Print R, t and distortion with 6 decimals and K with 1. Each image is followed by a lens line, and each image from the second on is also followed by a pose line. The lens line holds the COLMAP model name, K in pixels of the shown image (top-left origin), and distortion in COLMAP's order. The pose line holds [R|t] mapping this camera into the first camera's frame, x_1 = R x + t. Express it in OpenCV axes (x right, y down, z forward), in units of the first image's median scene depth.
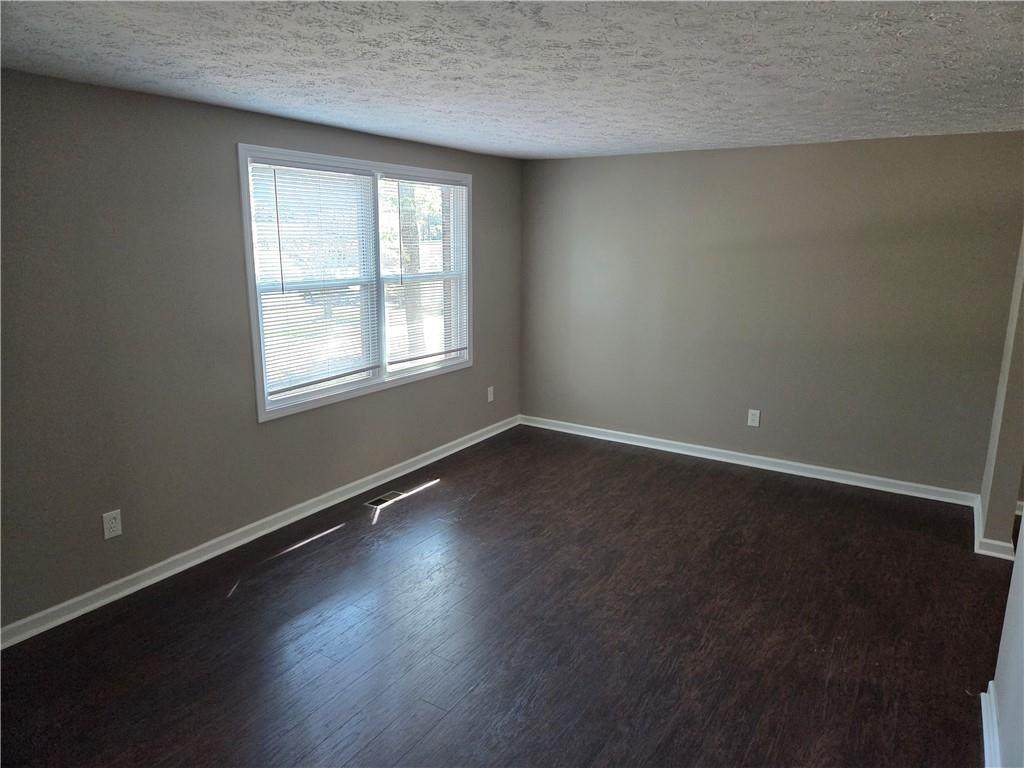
lens RADIAL K [[682.4, 0, 506.1], [0, 682.4, 378.7], [0, 0, 1]] dist [0.070799, -0.054653]
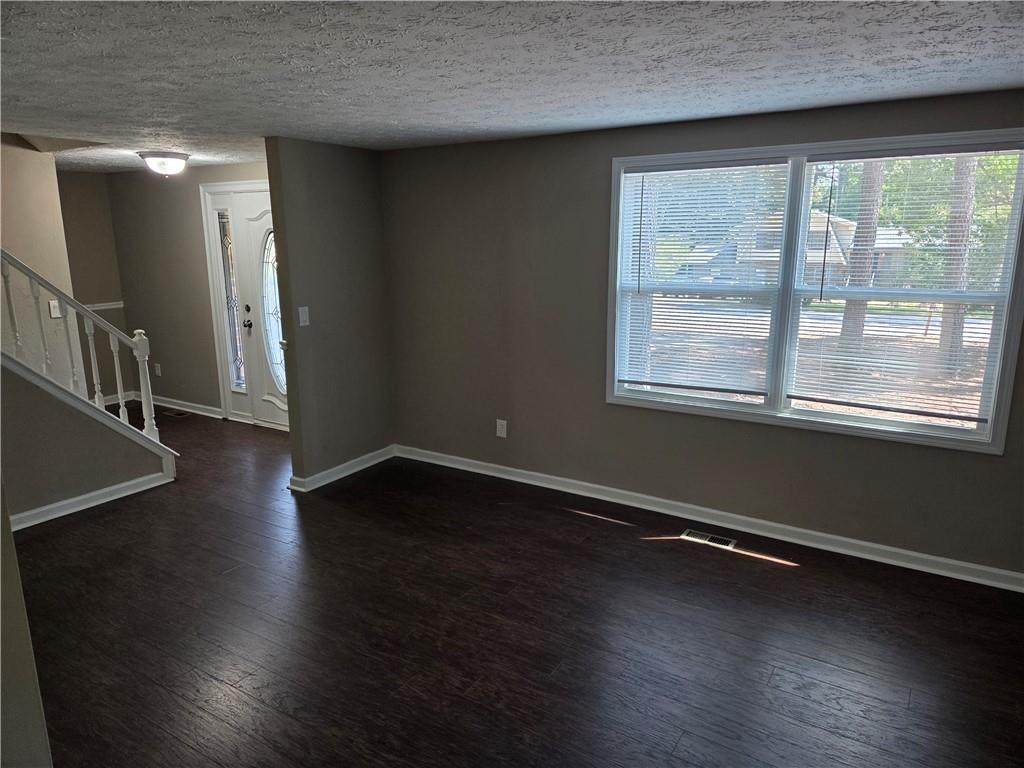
lens RADIAL K [[682.4, 0, 512.9], [0, 682.4, 391.9], [0, 0, 1]] dist [0.070799, -0.054653]
pose [[-0.009951, 0.212799, -0.977045, 0.670661], [-0.197101, 0.957507, 0.210551, -0.144551], [0.980333, 0.194671, 0.032415, 0.720057]]
